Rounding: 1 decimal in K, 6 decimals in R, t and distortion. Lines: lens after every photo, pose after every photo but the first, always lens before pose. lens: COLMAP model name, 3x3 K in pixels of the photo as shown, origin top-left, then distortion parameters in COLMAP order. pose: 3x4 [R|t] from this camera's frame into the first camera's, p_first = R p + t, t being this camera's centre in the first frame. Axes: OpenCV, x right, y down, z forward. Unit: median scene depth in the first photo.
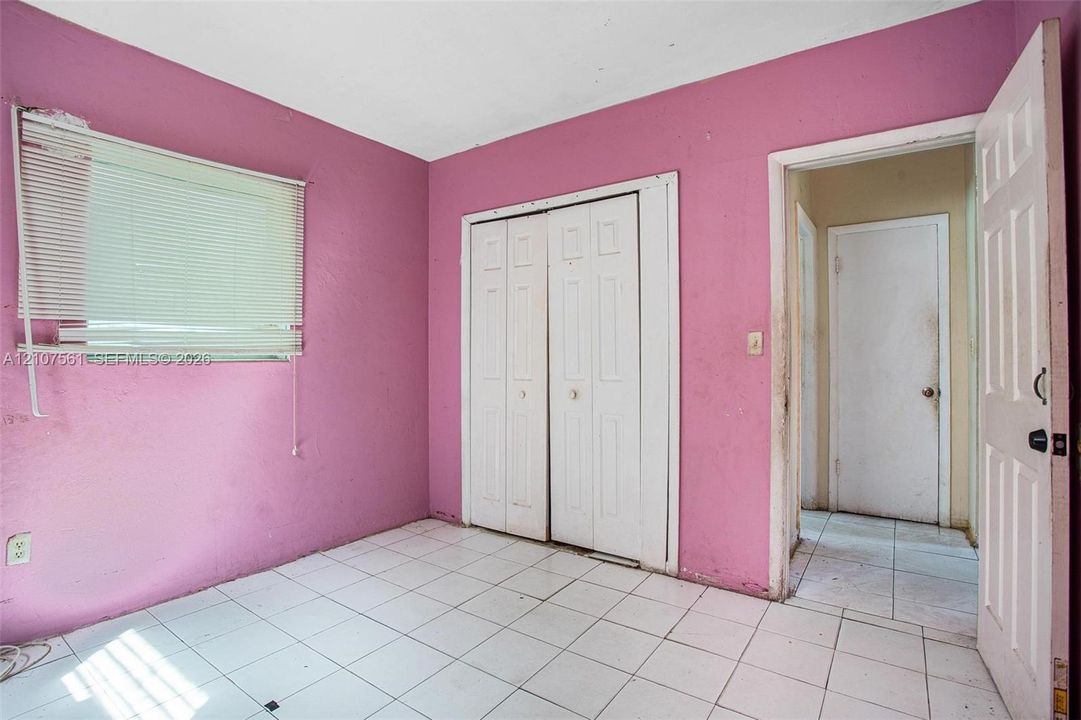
lens RADIAL K [[521.8, 0, 528.9], [0, 521.8, 365.5], [0, 0, 1]] dist [-0.088217, 0.026114]
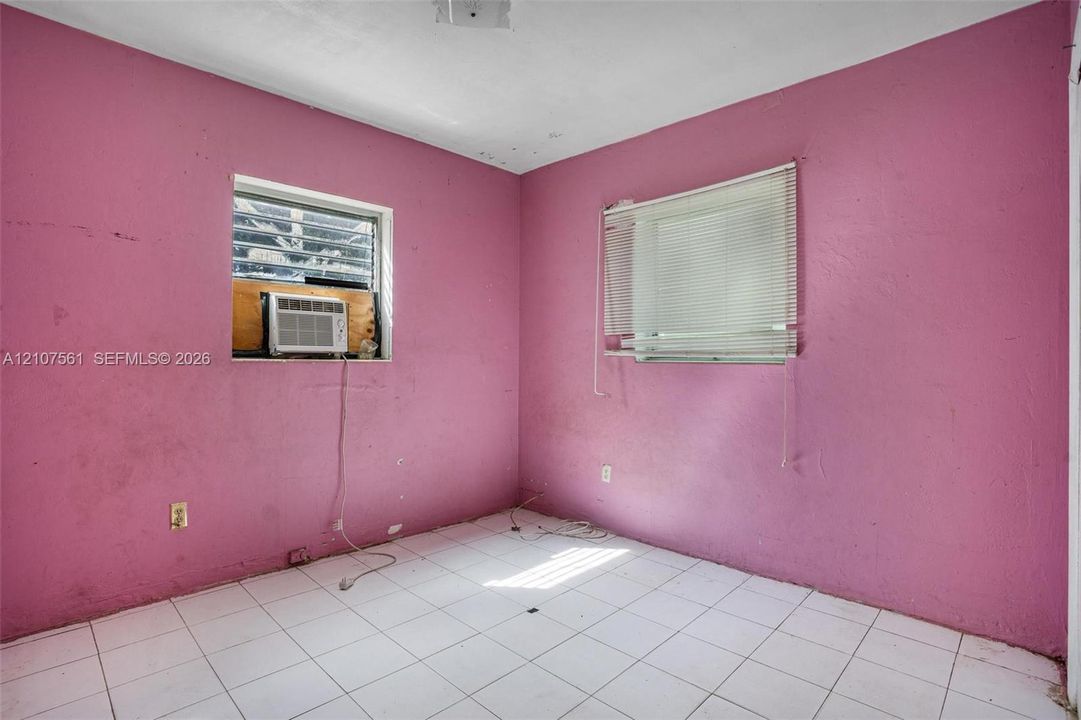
lens RADIAL K [[521.8, 0, 528.9], [0, 521.8, 365.5], [0, 0, 1]] dist [-0.088217, 0.026114]
pose [[-0.168542, 0.019445, -0.985503, 0.605596], [-0.016966, 0.999600, 0.022625, -0.022344], [0.985549, 0.020533, -0.168144, 0.830960]]
